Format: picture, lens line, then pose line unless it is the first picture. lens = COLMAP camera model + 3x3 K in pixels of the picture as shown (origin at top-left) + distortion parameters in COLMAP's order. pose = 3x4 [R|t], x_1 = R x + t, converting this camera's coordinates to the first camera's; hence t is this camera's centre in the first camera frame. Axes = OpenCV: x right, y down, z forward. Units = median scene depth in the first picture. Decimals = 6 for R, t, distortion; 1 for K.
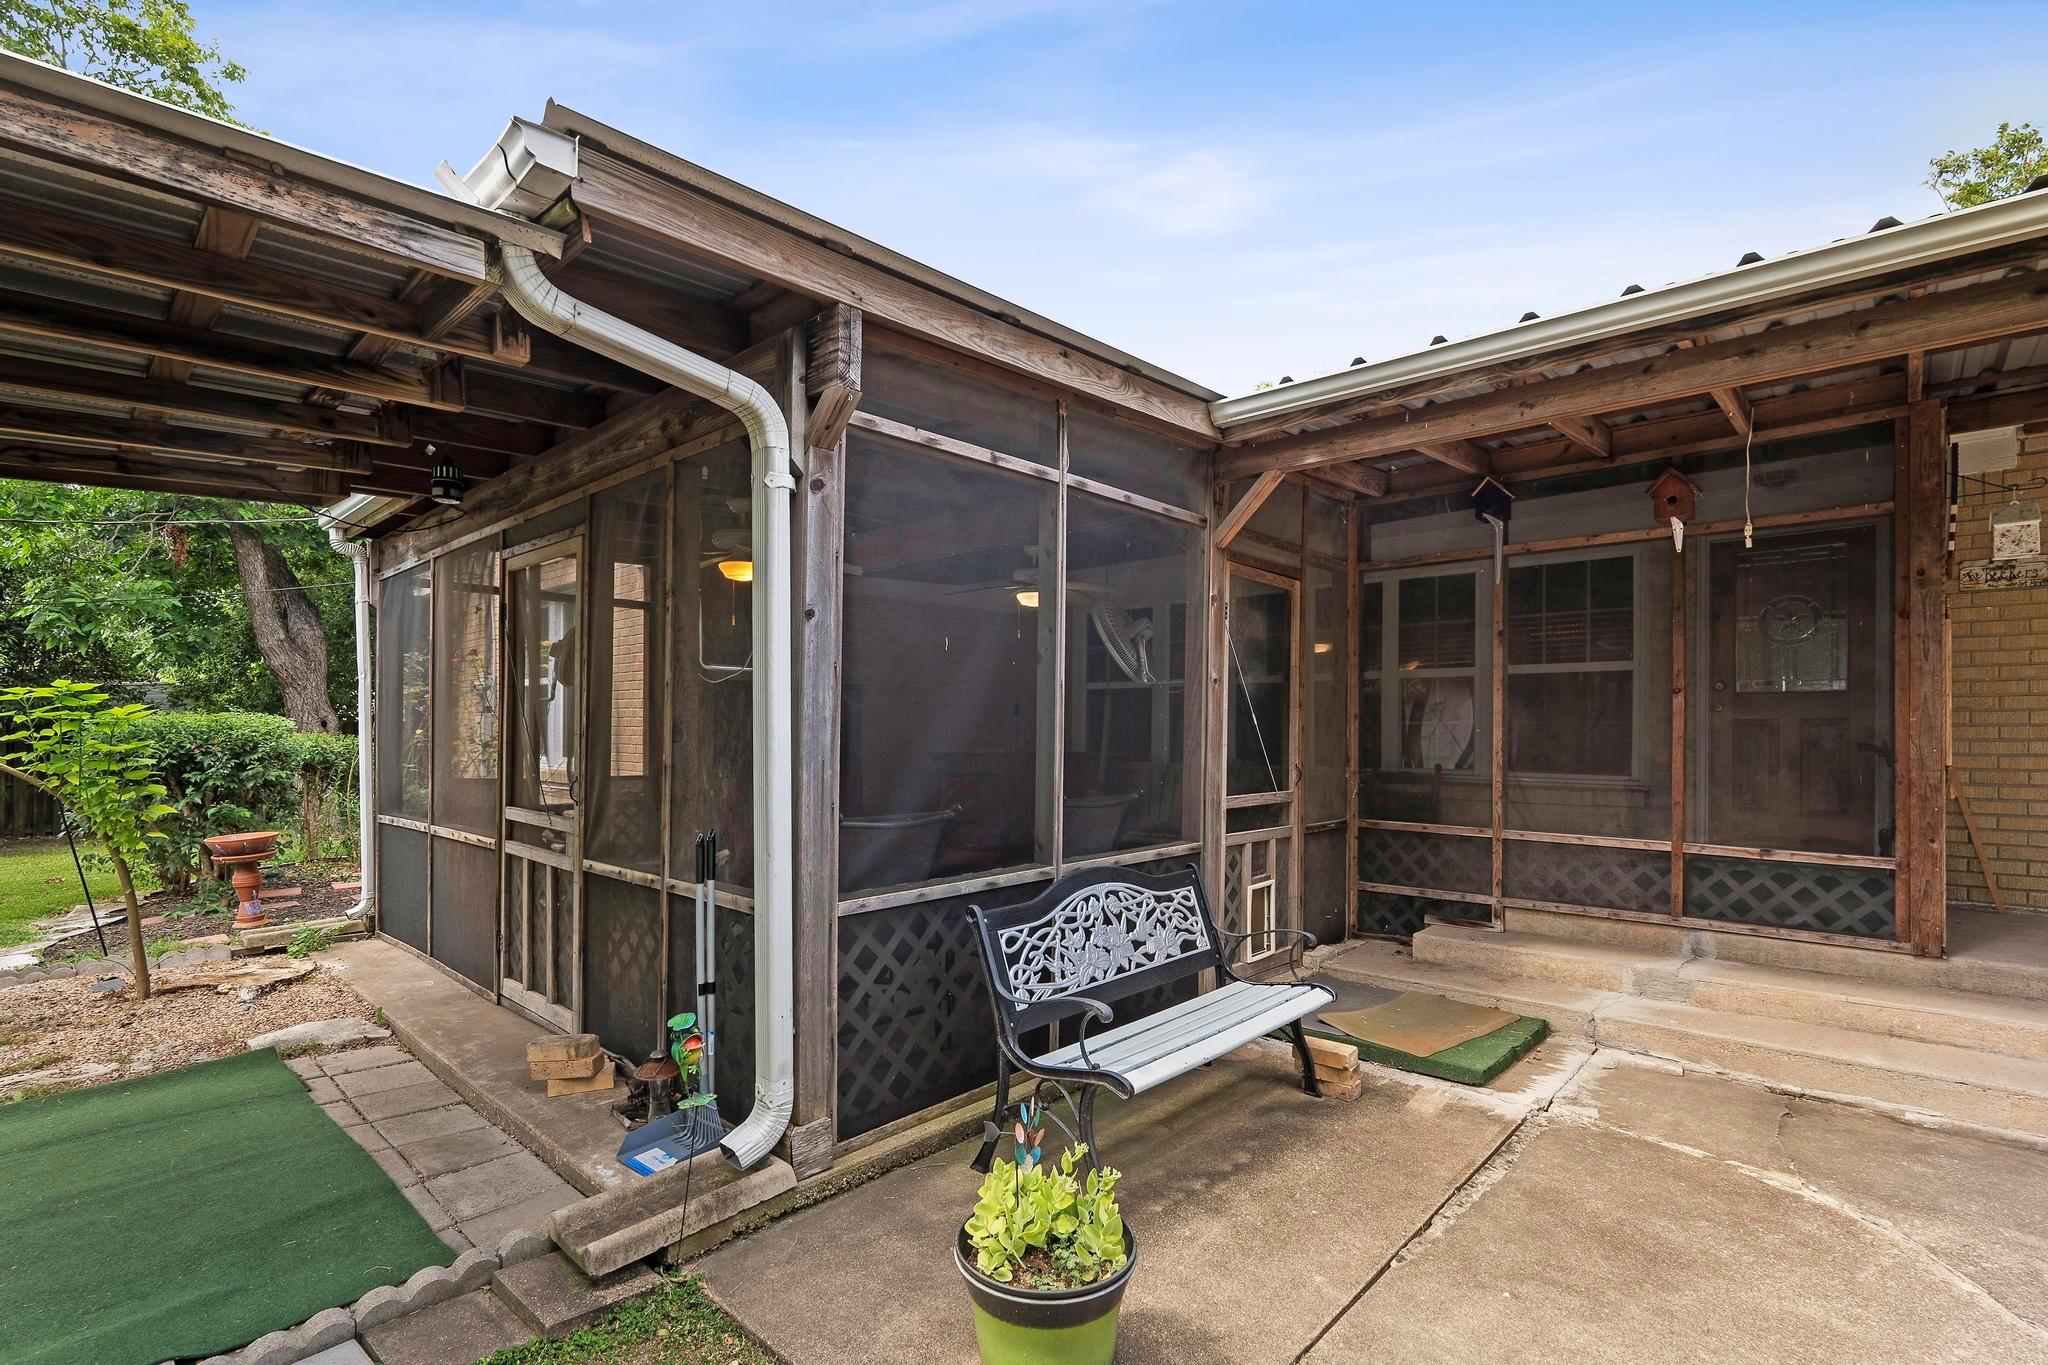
lens RADIAL K [[963.5, 0, 1012.5], [0, 963.5, 723.3], [0, 0, 1]] dist [-0.002452, -0.000256]
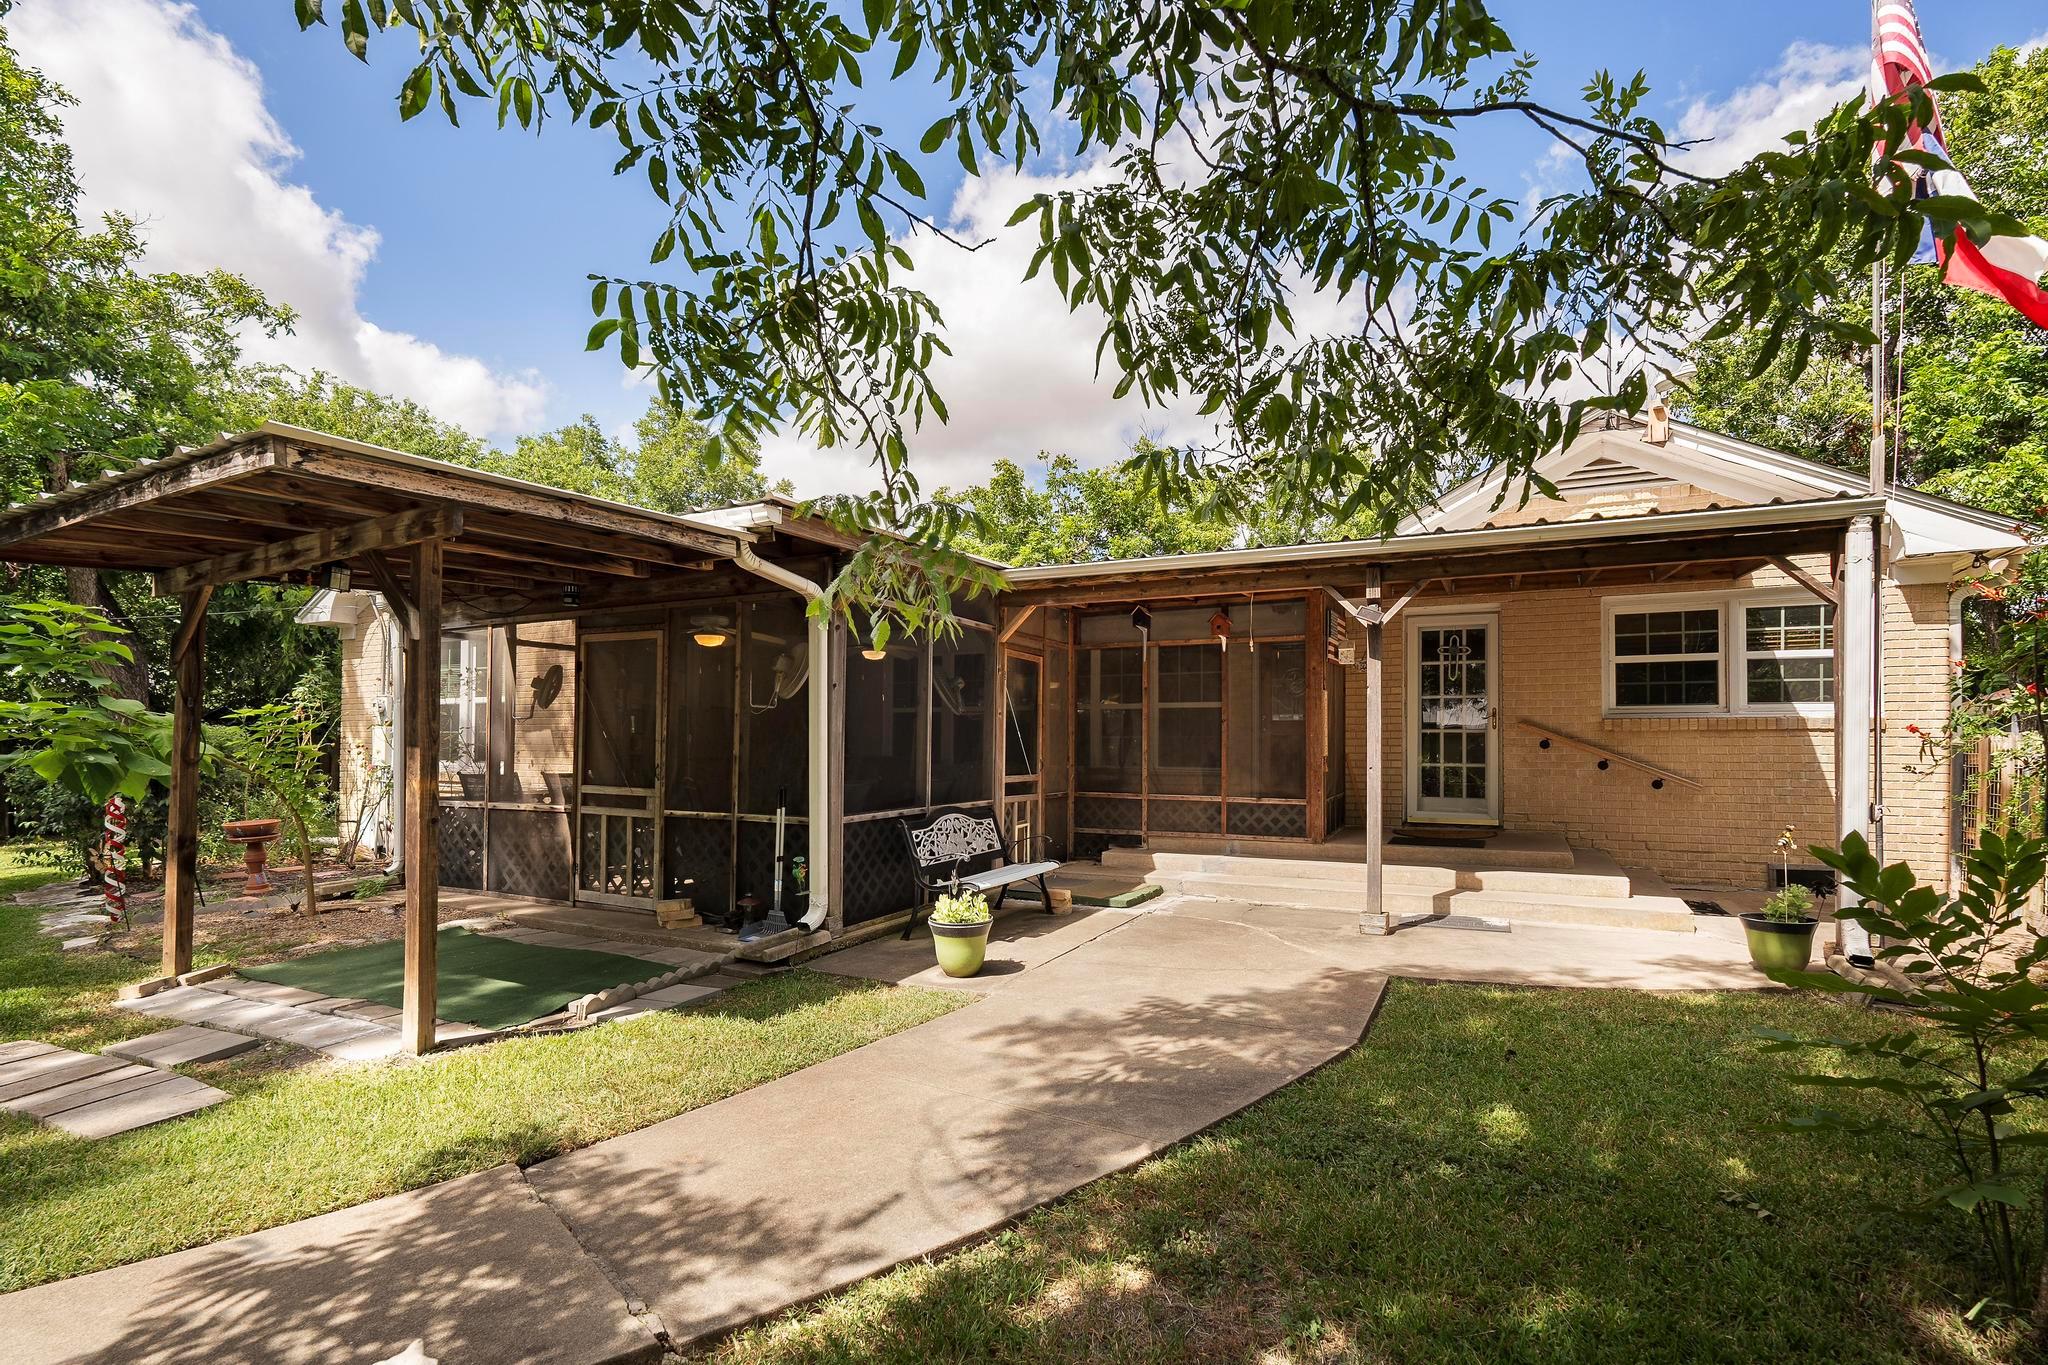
lens RADIAL K [[925.8, 0, 1021.4], [0, 925.8, 654.3], [0, 0, 1]] dist [-0.001417, -0.000089]
pose [[0.963443, 0.027773, 0.266471, -0.280941], [-0.003797, 0.995928, -0.090072, 0.004063], [-0.267888, 0.085768, 0.959625, -0.901550]]
